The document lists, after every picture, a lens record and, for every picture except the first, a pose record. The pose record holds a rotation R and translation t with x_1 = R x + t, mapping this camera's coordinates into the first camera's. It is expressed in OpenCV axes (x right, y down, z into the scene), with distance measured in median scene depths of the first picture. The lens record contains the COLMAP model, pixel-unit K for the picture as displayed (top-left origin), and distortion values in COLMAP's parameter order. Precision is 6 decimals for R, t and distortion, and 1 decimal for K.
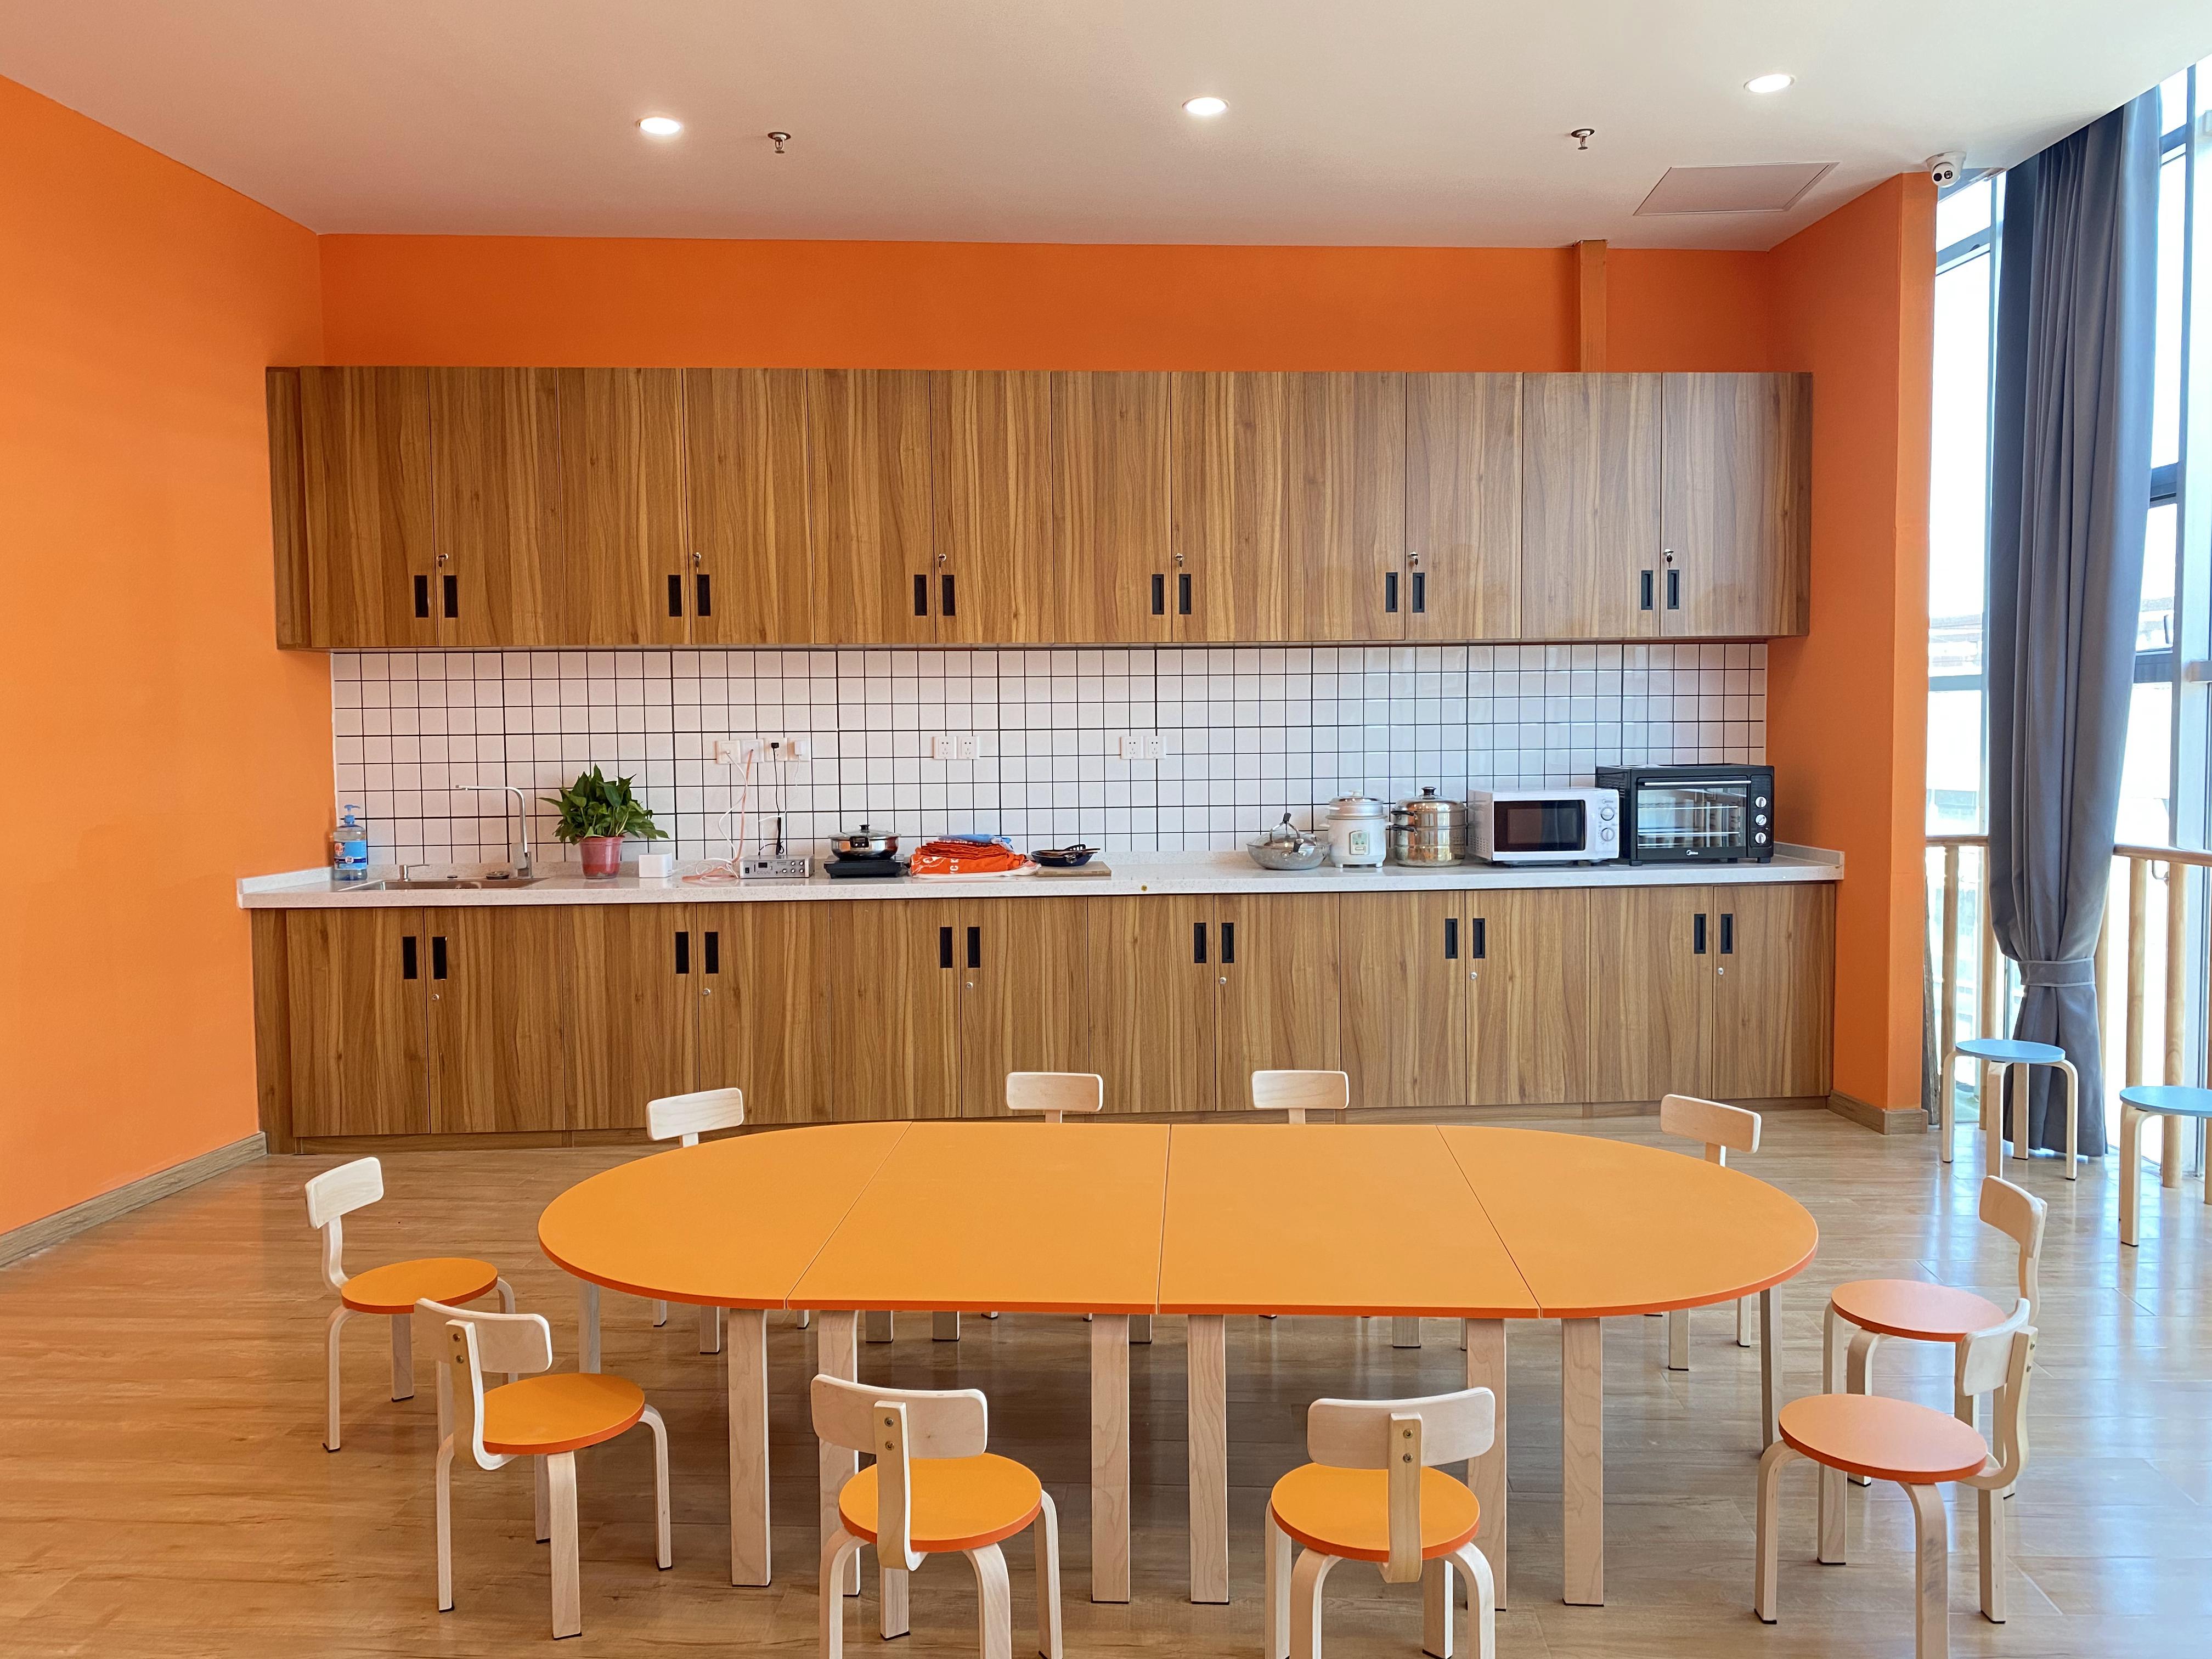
lens RADIAL K [[1687.3, 0, 1105.1], [0, 1687.3, 814.5], [0, 0, 1]] dist [0.039971, -0.047458]
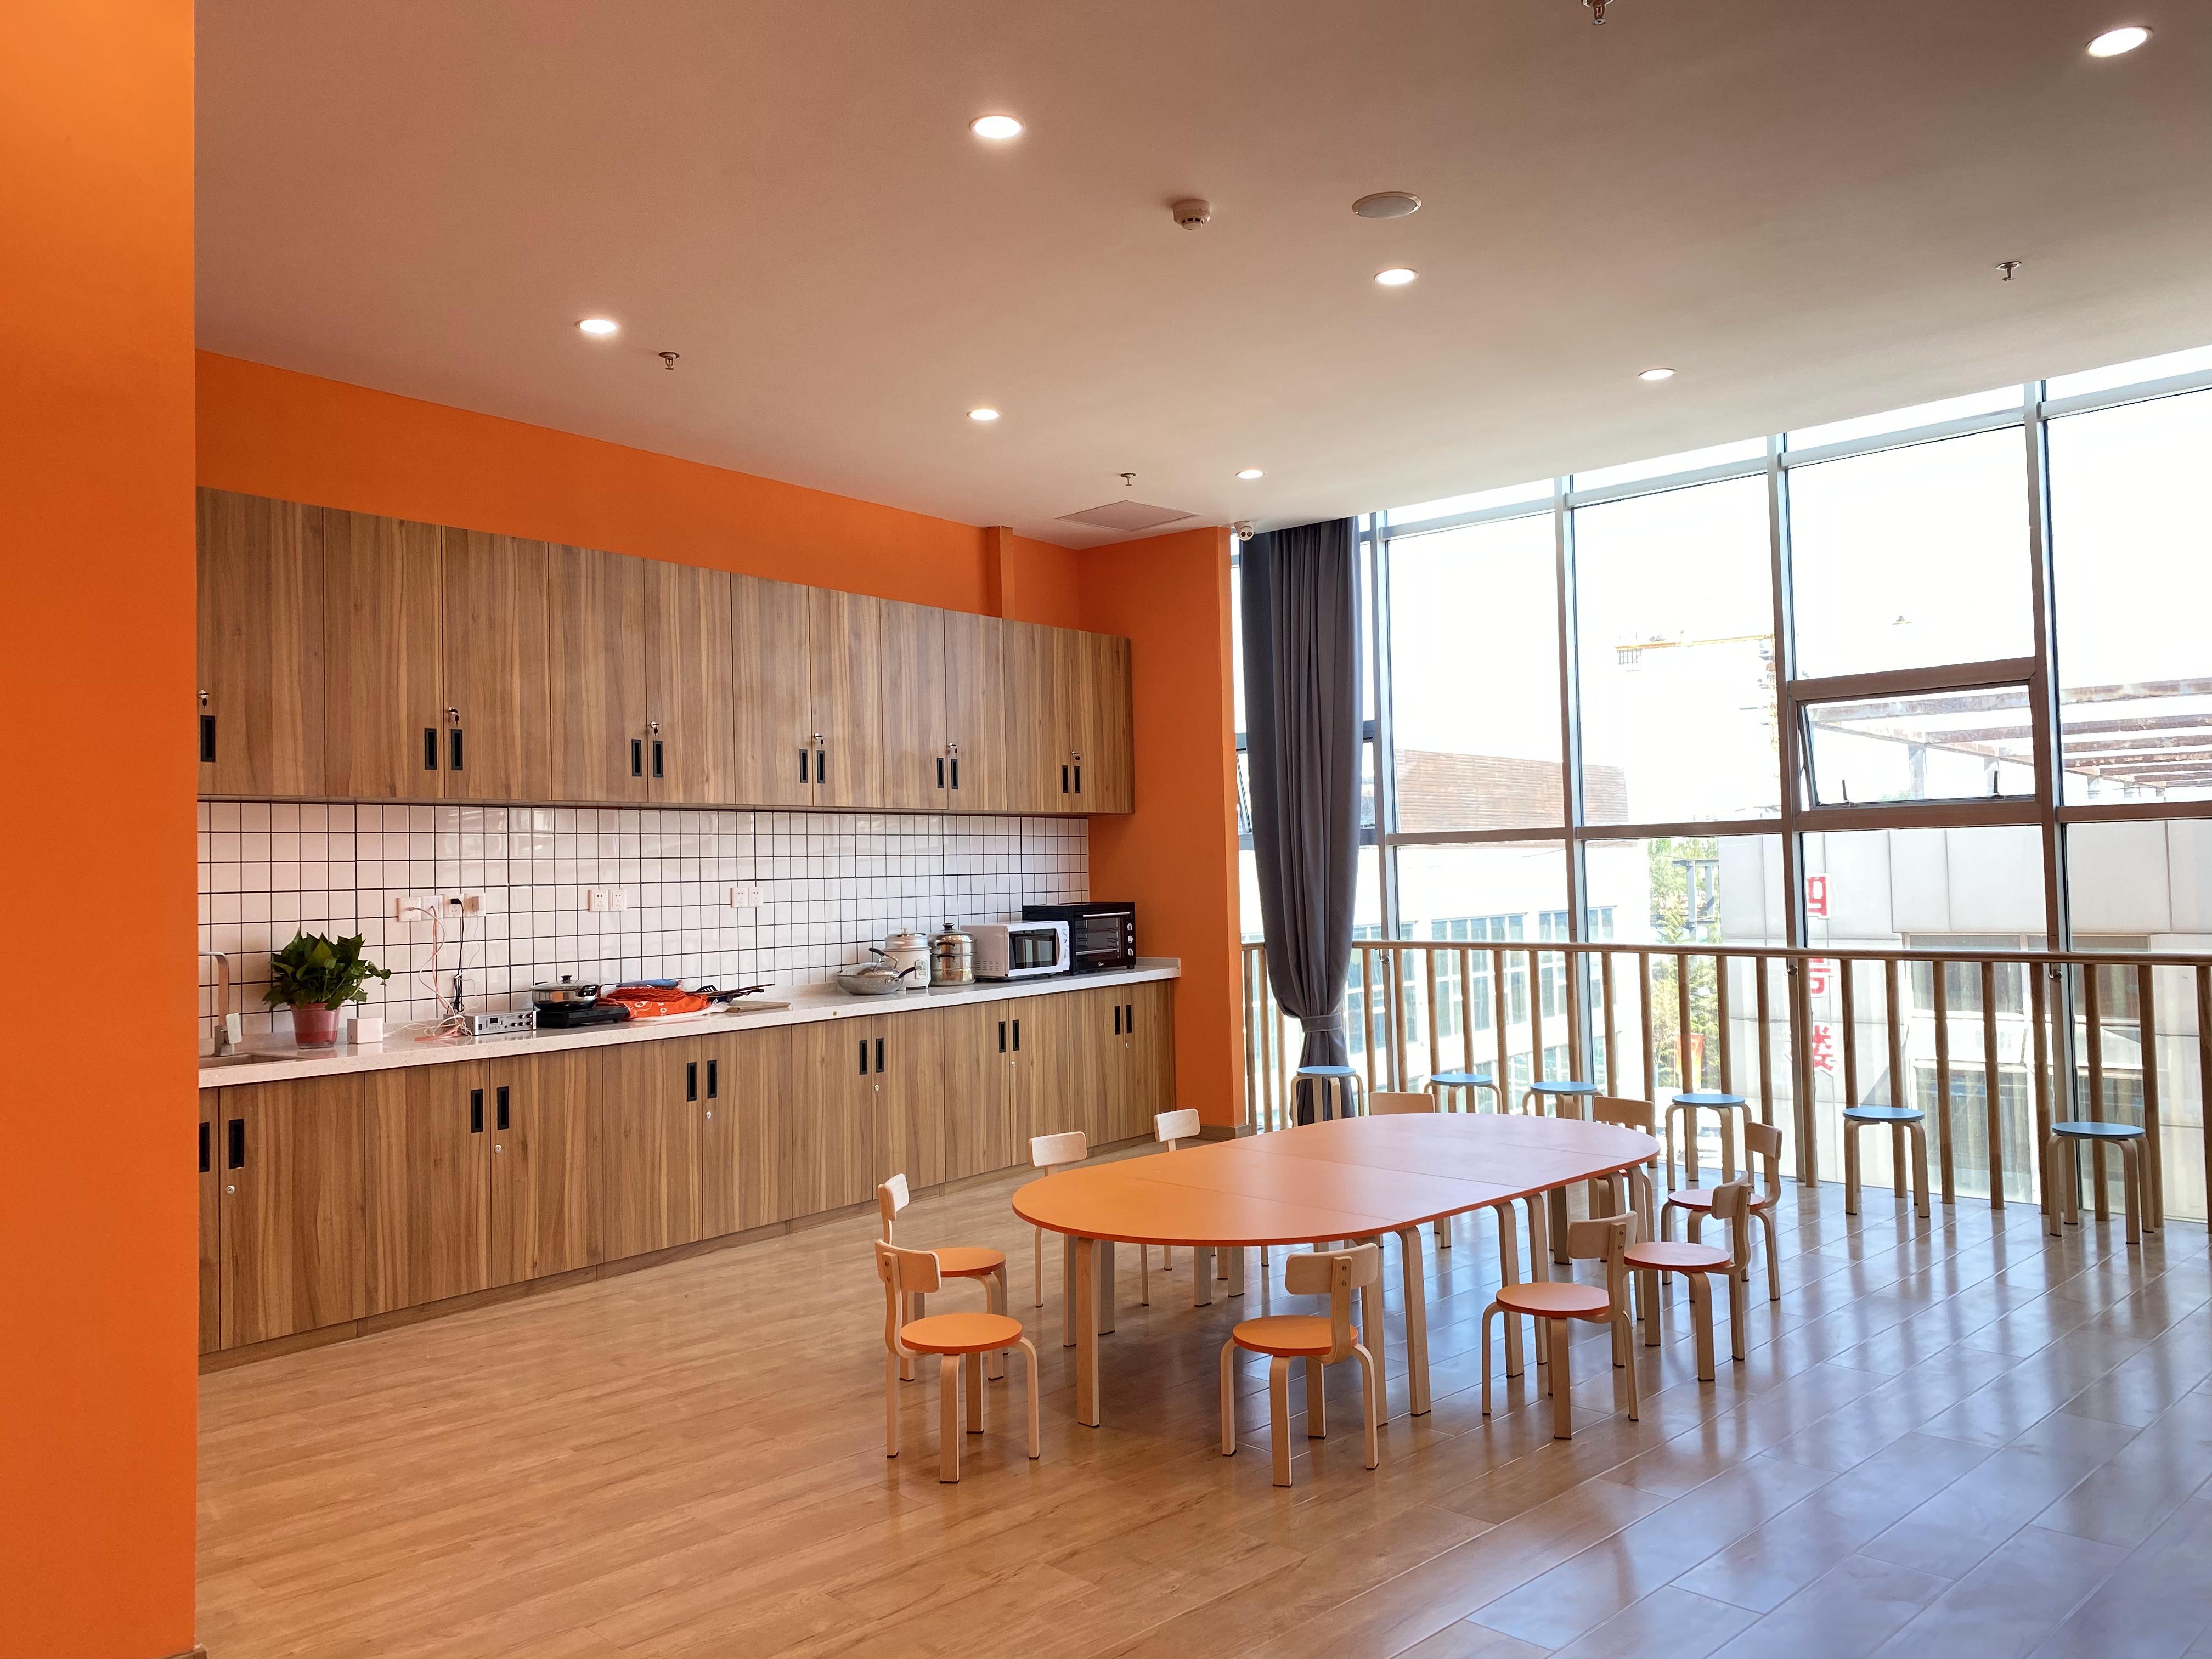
lens RADIAL K [[1687.3, 0, 1116.2], [0, 1687.3, 807.8], [0, 0, 1]] dist [0.039971, -0.047458]
pose [[0.670353, 0.022448, 0.741703, -0.718265], [0.052298, 0.995628, -0.077400, 0.002050], [-0.740197, 0.090675, 0.666248, 0.048647]]
